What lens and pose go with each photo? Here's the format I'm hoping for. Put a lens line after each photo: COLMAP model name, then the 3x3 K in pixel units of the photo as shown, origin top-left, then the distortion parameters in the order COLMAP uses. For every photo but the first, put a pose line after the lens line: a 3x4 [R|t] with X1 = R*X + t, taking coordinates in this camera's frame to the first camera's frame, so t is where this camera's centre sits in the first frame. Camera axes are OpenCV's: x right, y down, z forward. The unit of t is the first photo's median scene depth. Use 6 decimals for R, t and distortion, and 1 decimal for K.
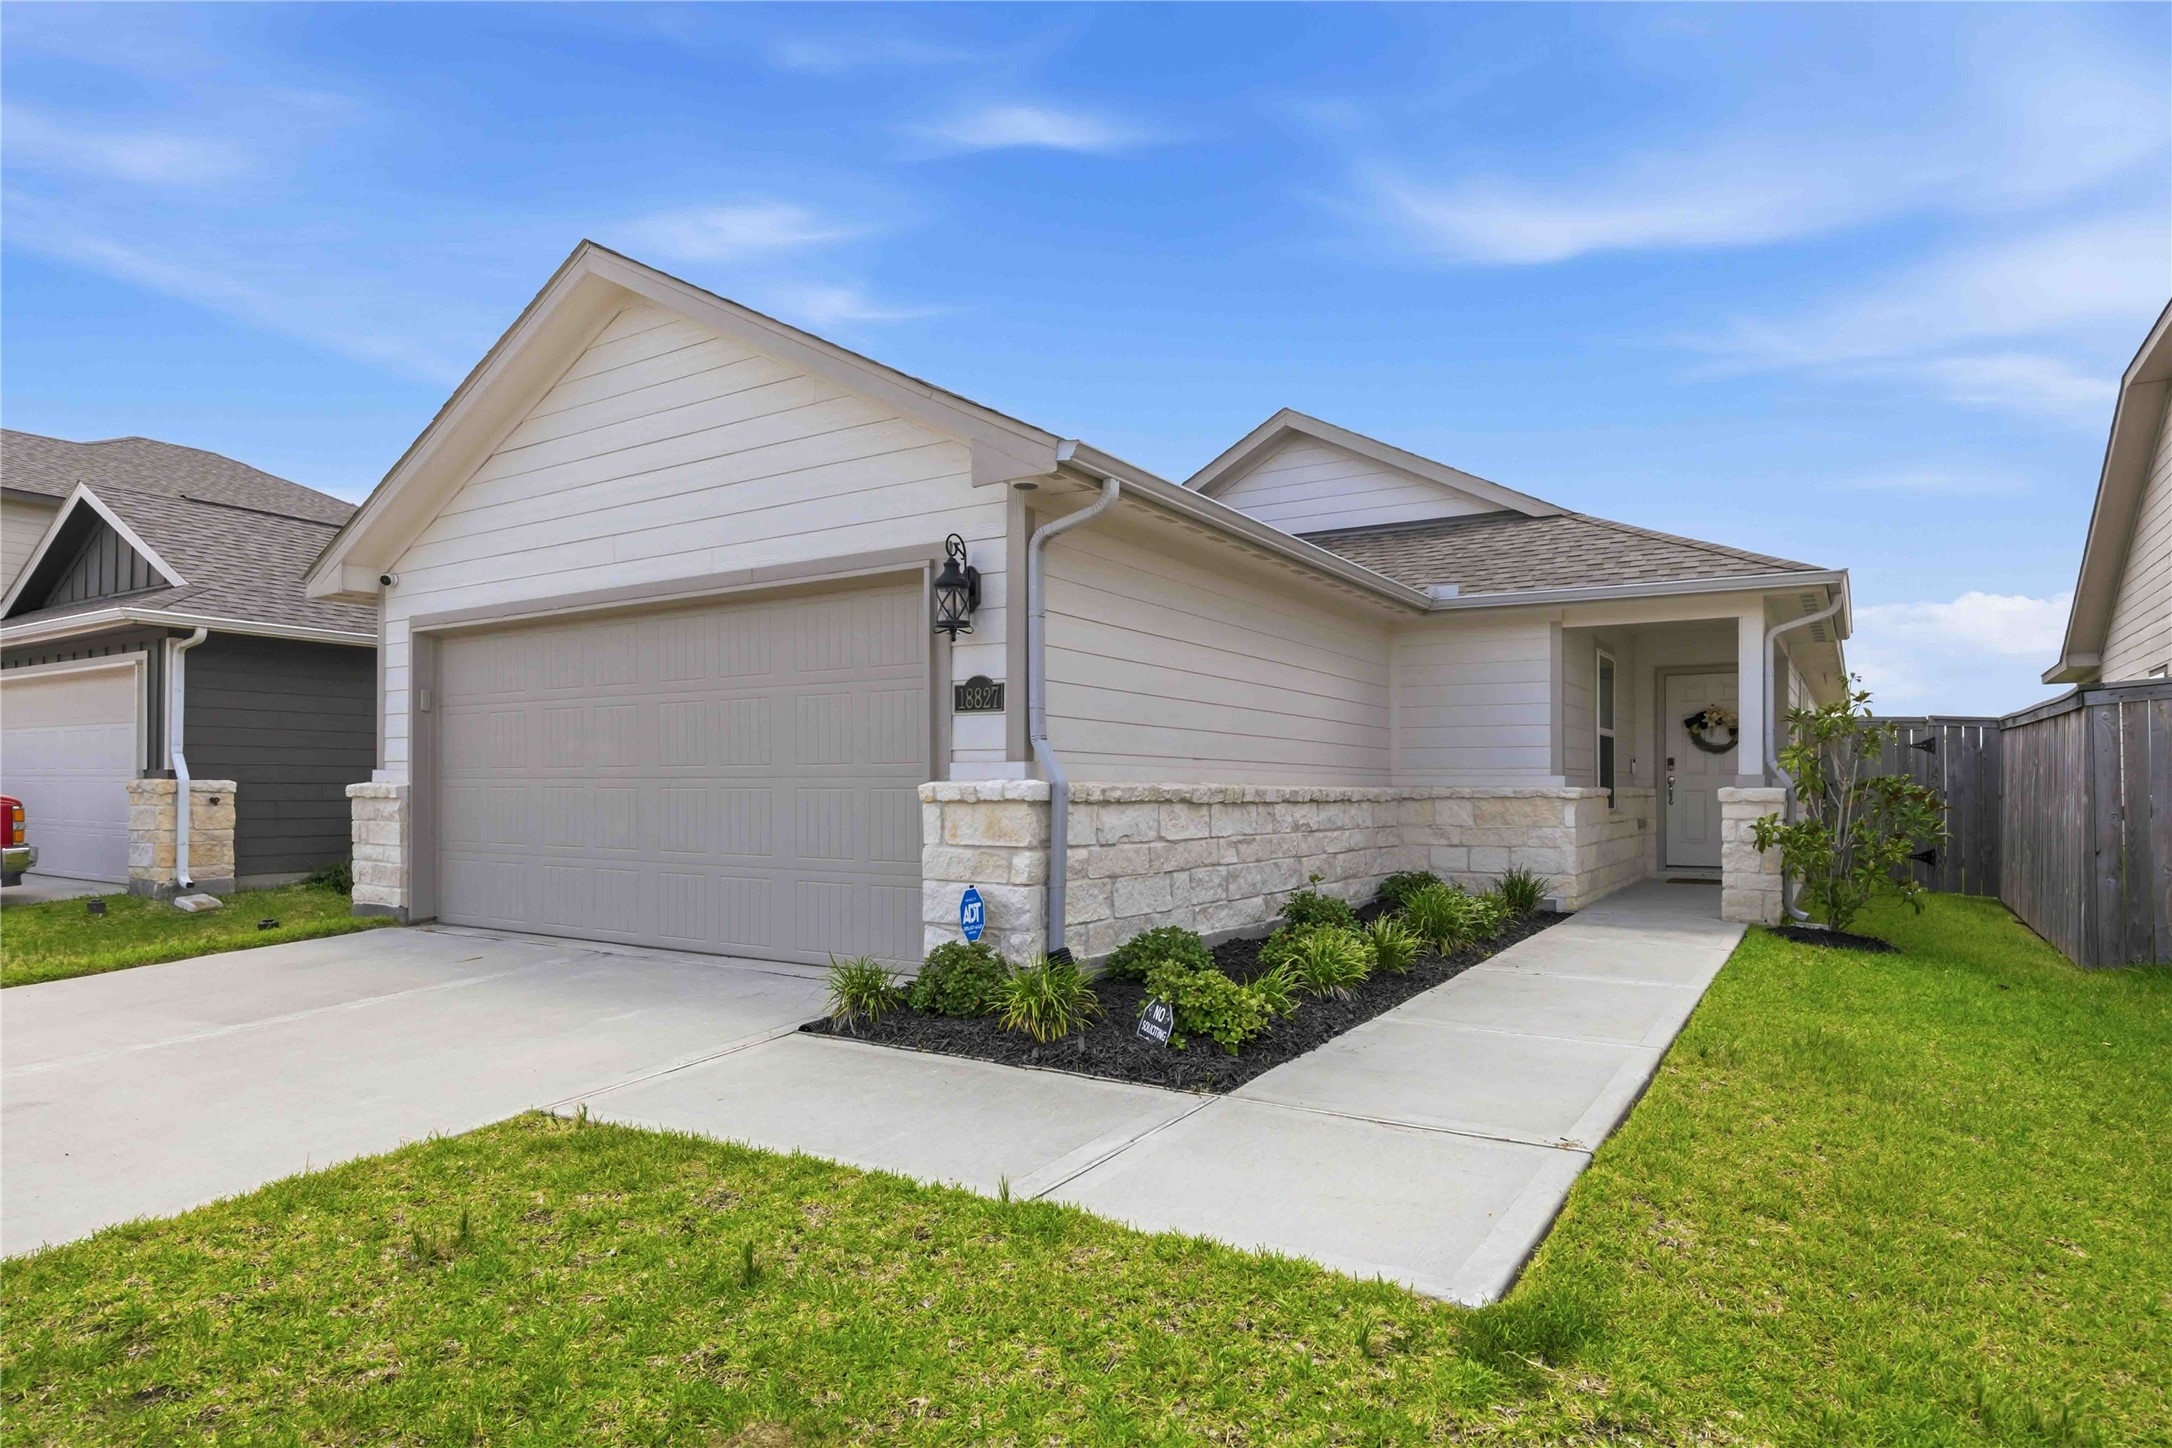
lens RADIAL K [[1213.2, 0, 1086.4], [0, 1213.2, 748.3], [0, 0, 1]] dist [-0.002834, -0.000700]
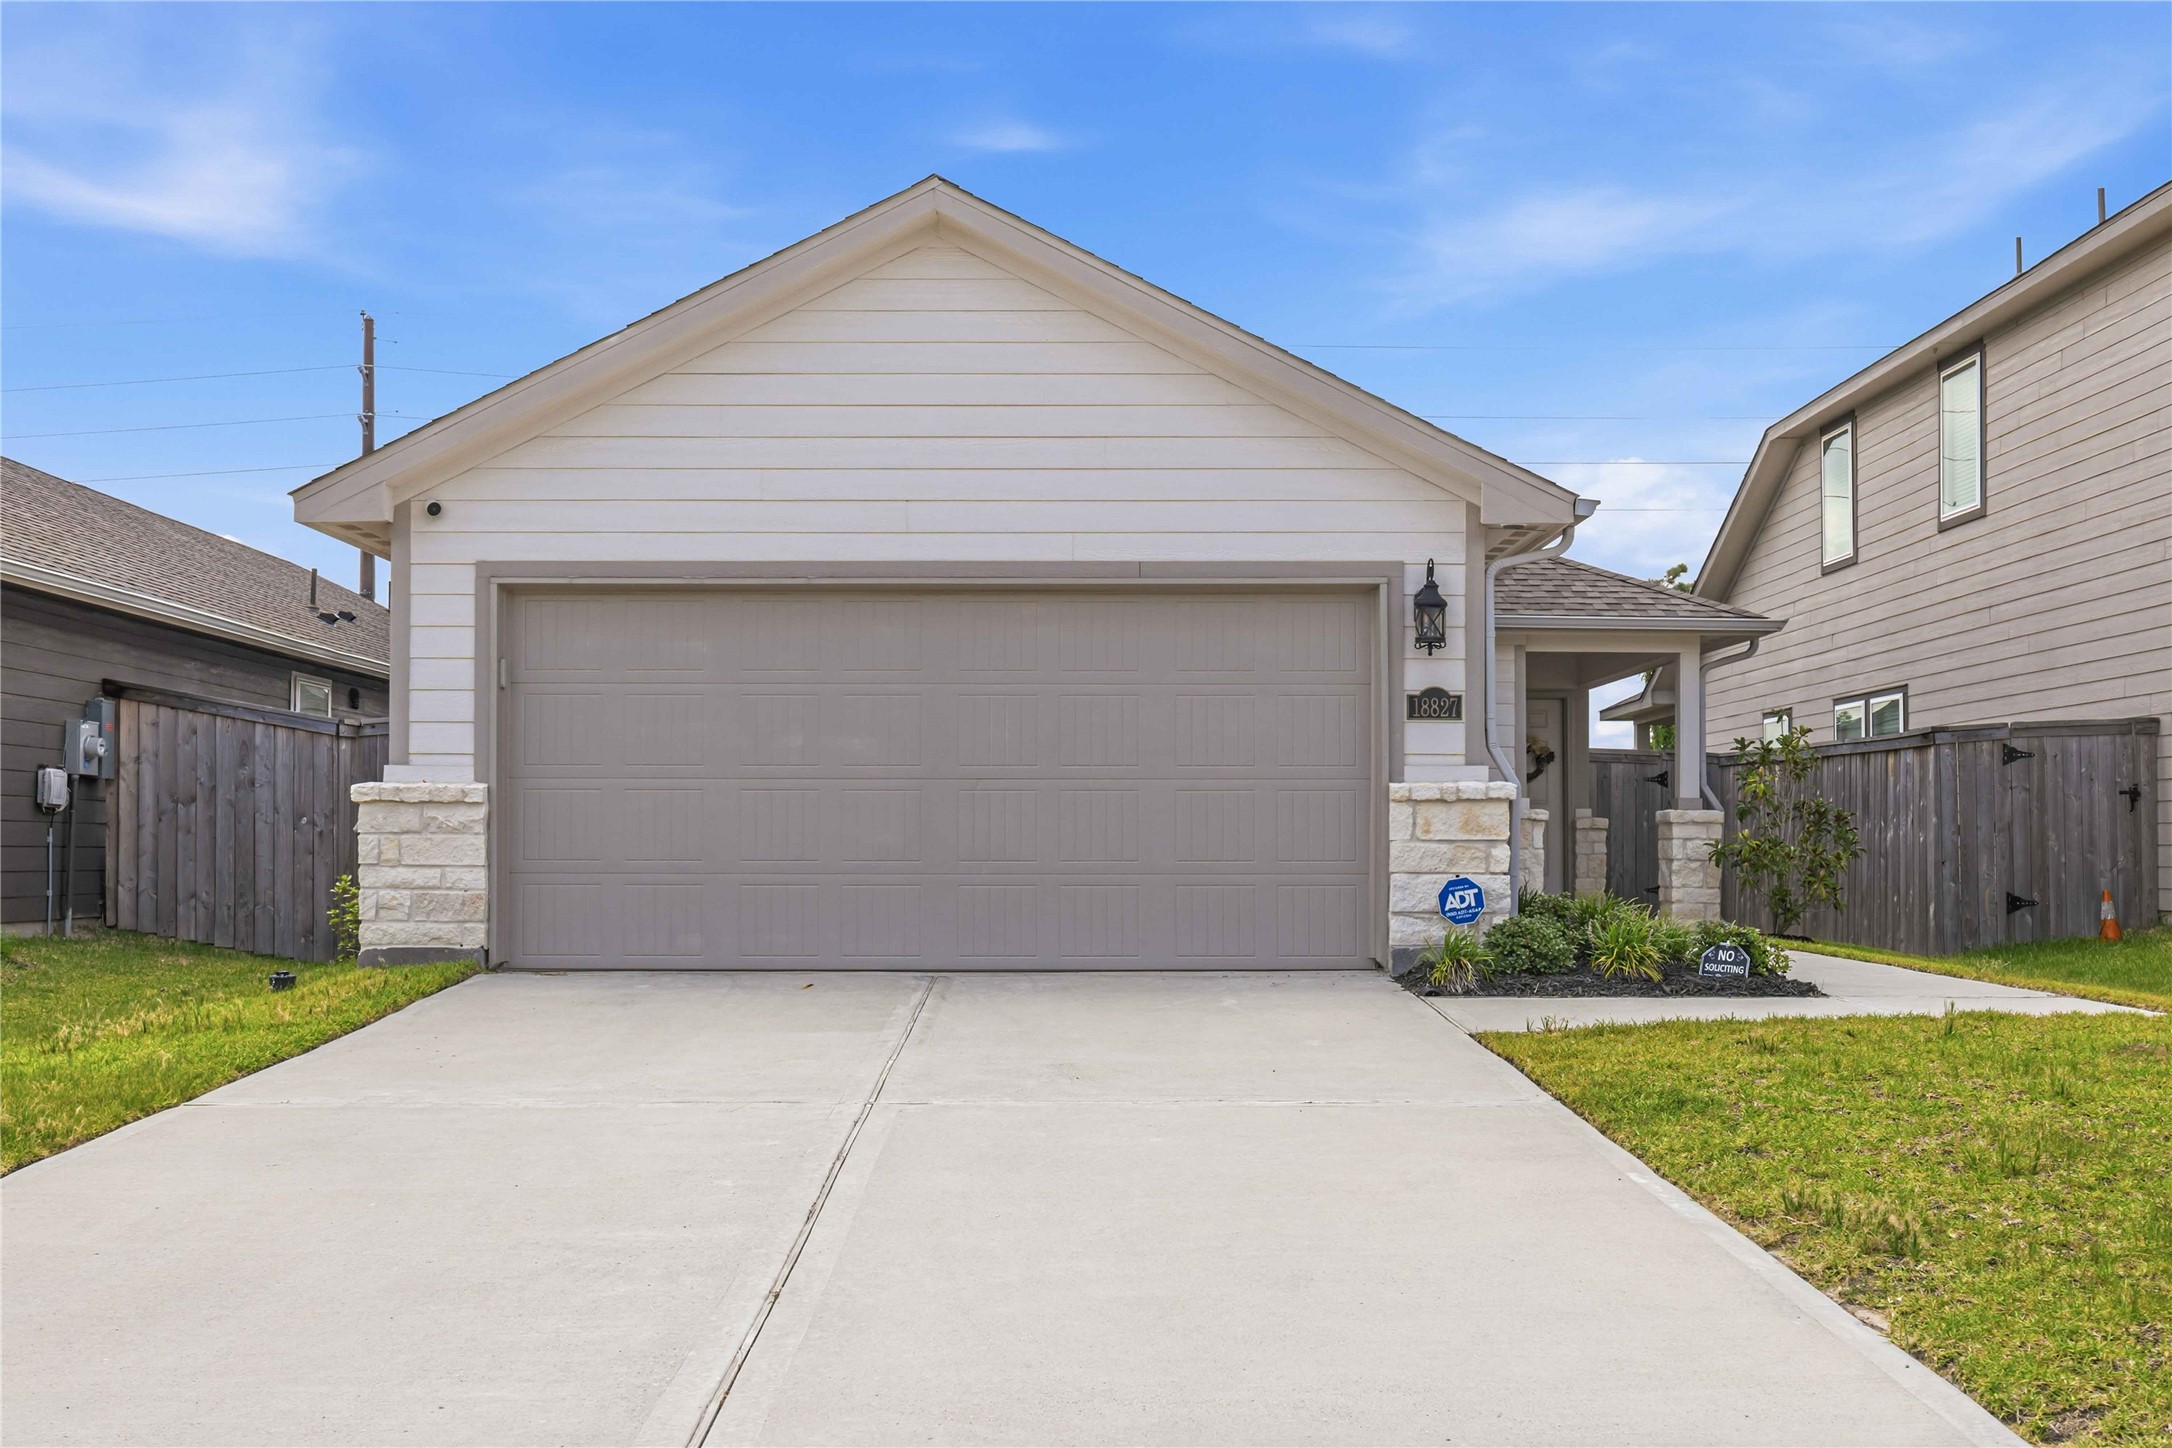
lens RADIAL K [[2069.3, 0, 1086.0], [0, 2069.3, 724.0], [0, 0, 1]] dist [0.011951, 0.006760]
pose [[0.841399, 0.033670, 0.539364, -1.344938], [-0.017200, 0.999220, -0.035546, 0.045105], [-0.540140, 0.020631, 0.841322, -0.402975]]
